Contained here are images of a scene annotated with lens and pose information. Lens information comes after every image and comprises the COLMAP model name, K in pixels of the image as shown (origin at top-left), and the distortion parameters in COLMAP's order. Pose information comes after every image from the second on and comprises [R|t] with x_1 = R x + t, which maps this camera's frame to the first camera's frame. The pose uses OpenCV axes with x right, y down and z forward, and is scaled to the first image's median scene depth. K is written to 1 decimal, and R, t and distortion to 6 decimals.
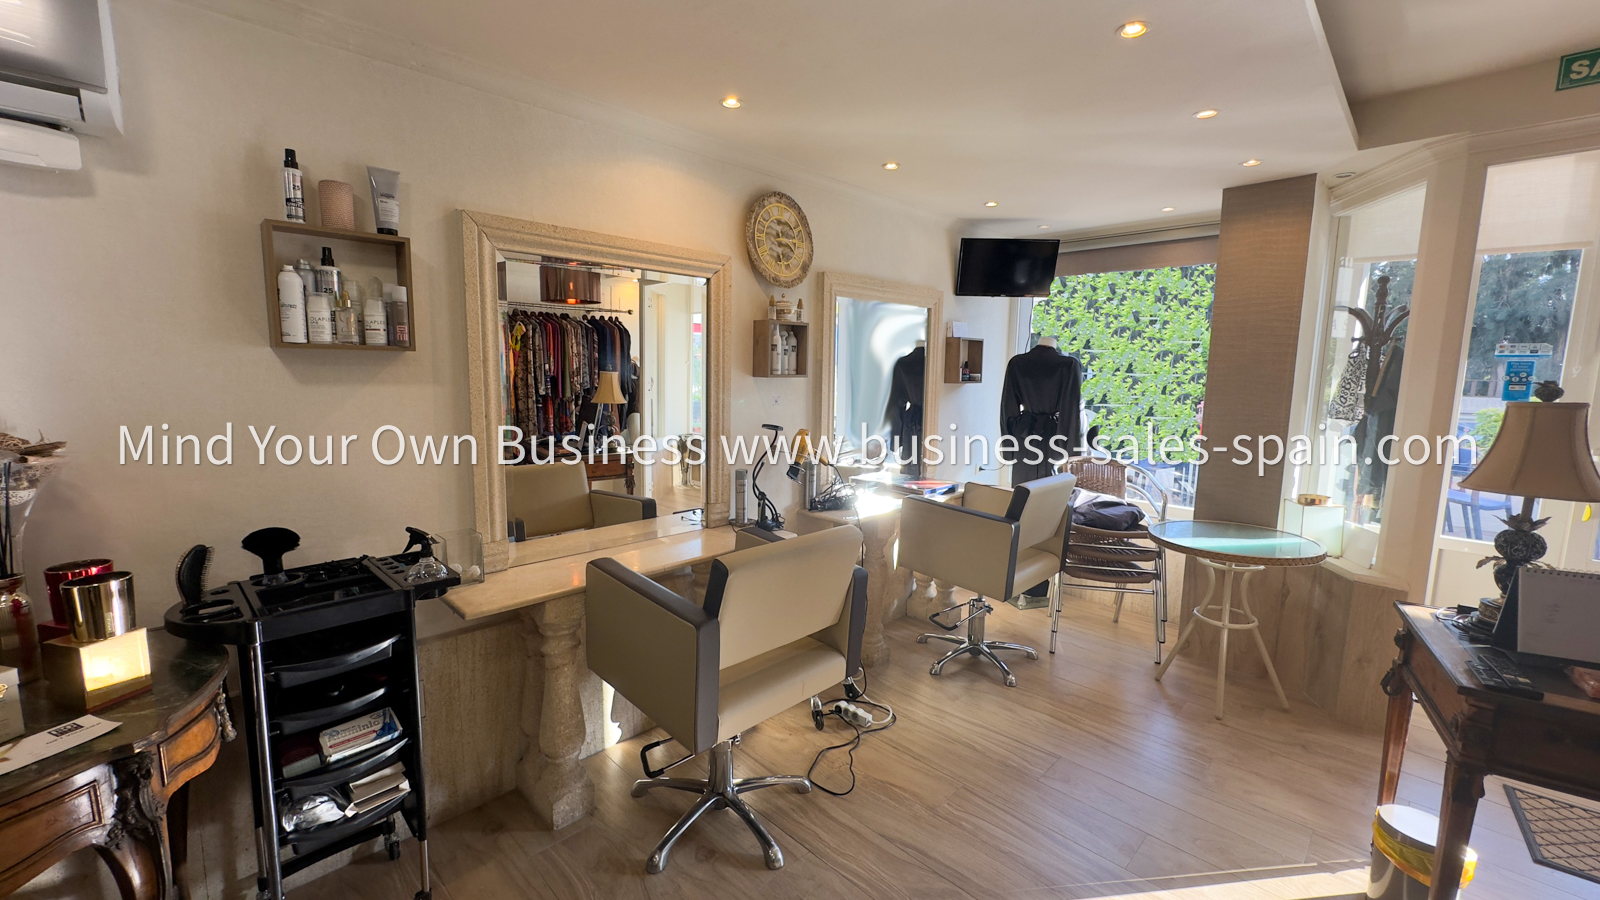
lens RADIAL K [[634.4, 0, 800.0], [0, 634.4, 450.0], [0, 0, 1]] dist [-0.001871, -0.000085]
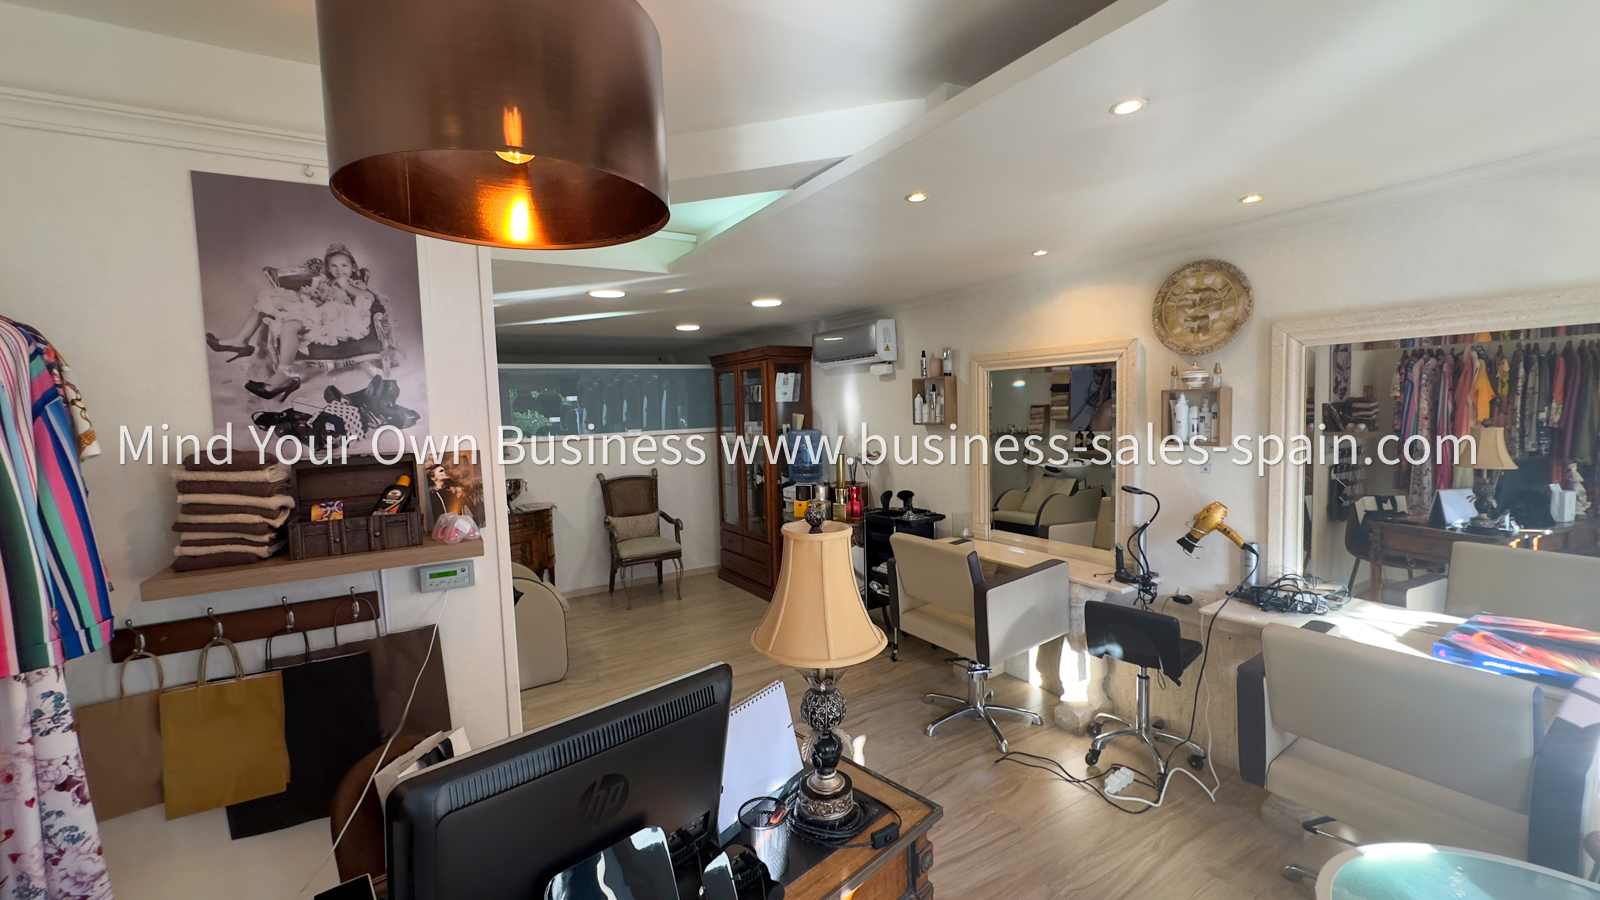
lens RADIAL K [[634.4, 0, 800.0], [0, 634.4, 450.0], [0, 0, 1]] dist [-0.001871, -0.000085]
pose [[-0.230042, 0.062851, -0.971149, 1.053682], [-0.095089, 0.991686, 0.086704, -0.133577], [0.968524, 0.112292, -0.222153, 0.624119]]
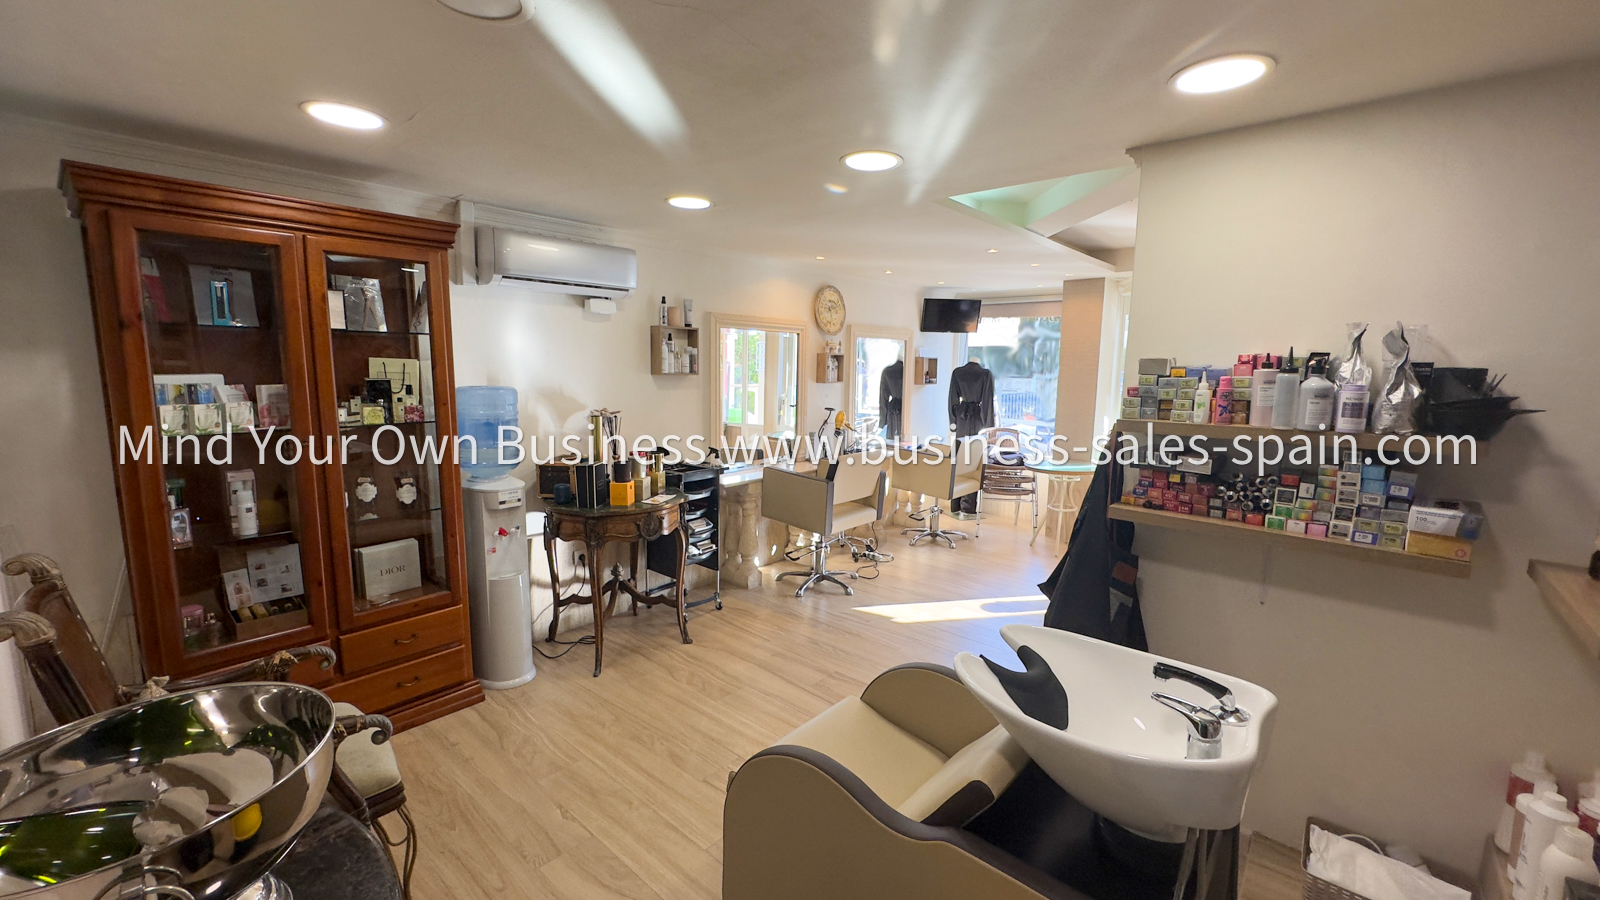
lens RADIAL K [[634.4, 0, 800.0], [0, 634.4, 450.0], [0, 0, 1]] dist [-0.001871, -0.000085]
pose [[0.998010, -0.010267, 0.062219, -0.235588], [0.009765, 0.999917, 0.008365, 0.065376], [-0.062300, -0.007740, 0.998027, -0.852485]]
